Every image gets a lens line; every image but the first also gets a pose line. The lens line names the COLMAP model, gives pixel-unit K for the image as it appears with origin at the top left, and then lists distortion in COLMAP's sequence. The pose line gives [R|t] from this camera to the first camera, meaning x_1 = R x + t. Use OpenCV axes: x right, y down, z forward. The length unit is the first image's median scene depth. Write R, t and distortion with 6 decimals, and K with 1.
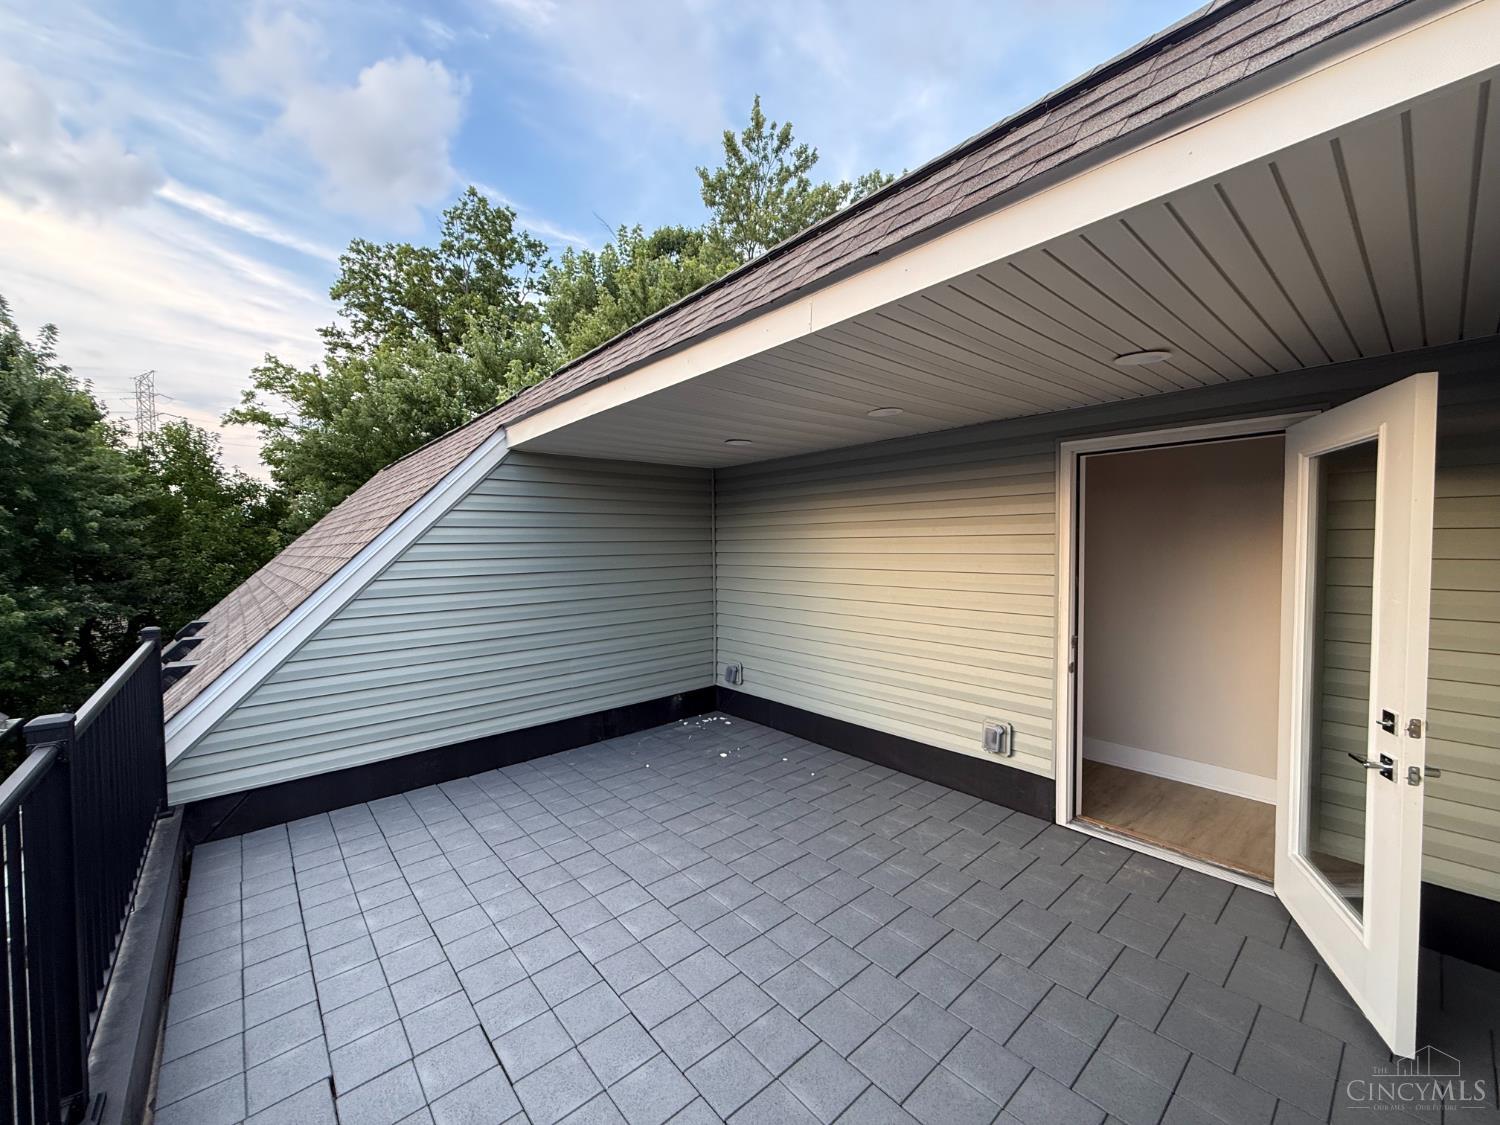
lens RADIAL K [[593.2, 0, 747.2], [0, 593.2, 561.2], [0, 0, 1]] dist [0.002012, 0.000091]
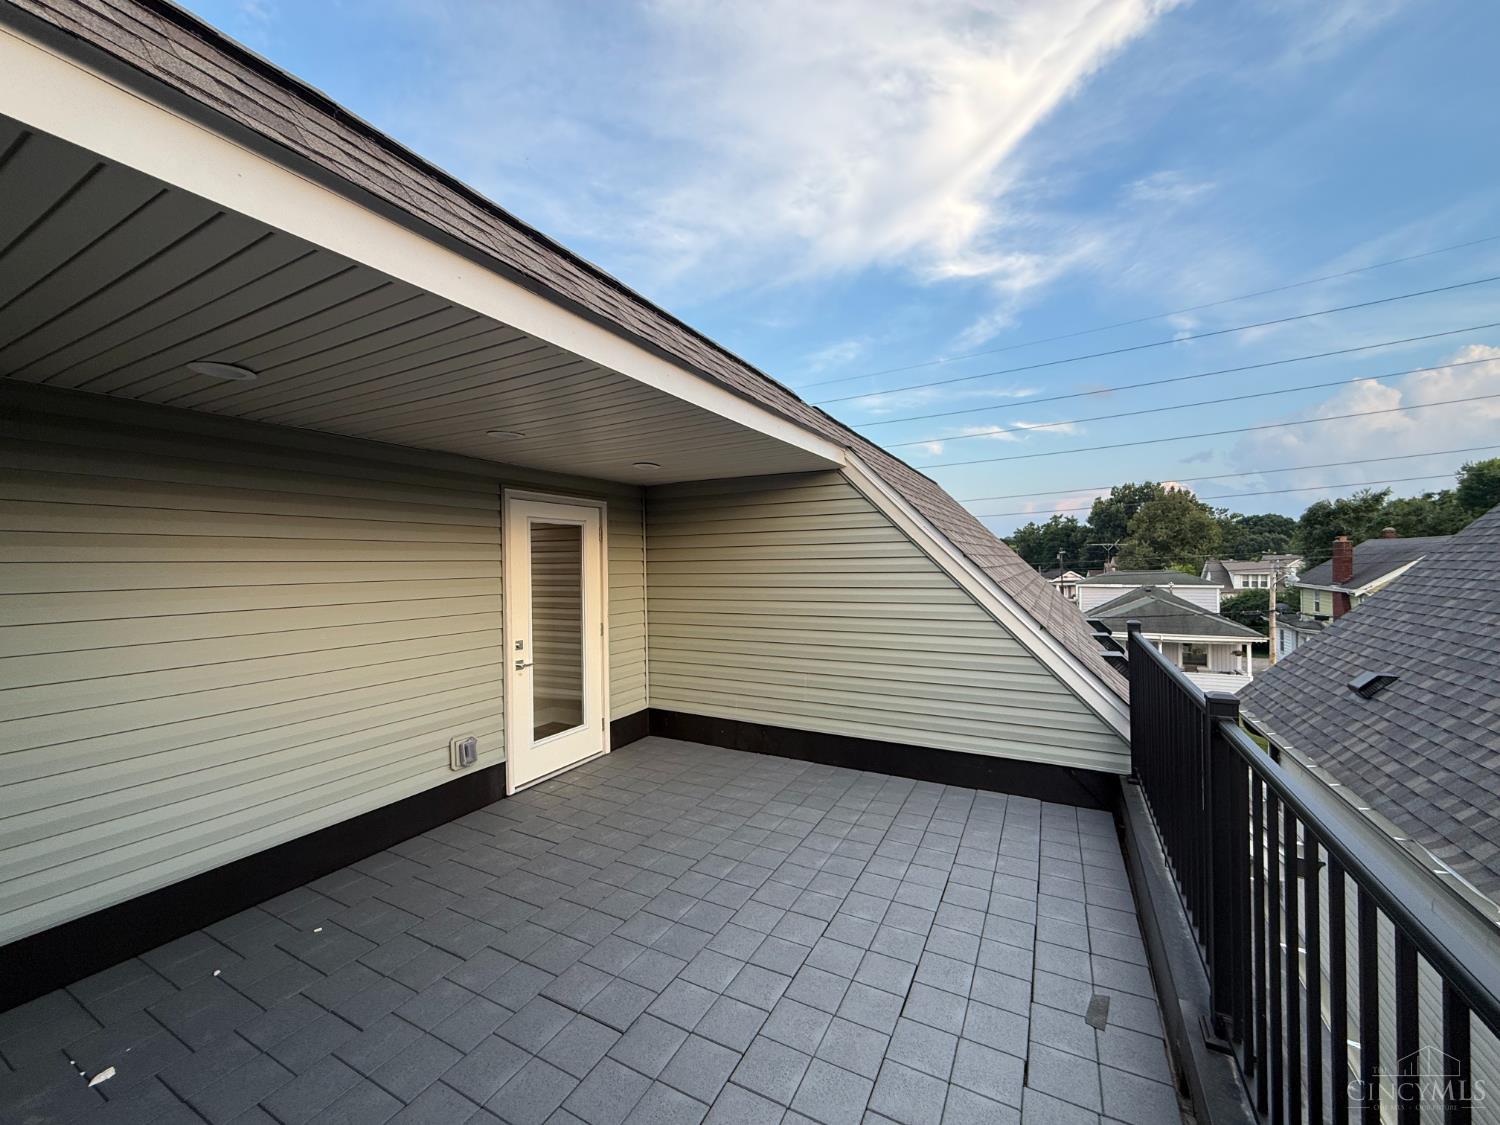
lens RADIAL K [[593.2, 0, 746.6], [0, 593.2, 564.7], [0, 0, 1]] dist [0.002012, 0.000091]
pose [[-0.362567, 0.016033, 0.931820, -0.765257], [0.047063, 0.998891, 0.001125, -0.014466], [-0.930769, 0.044262, -0.362919, 0.914407]]
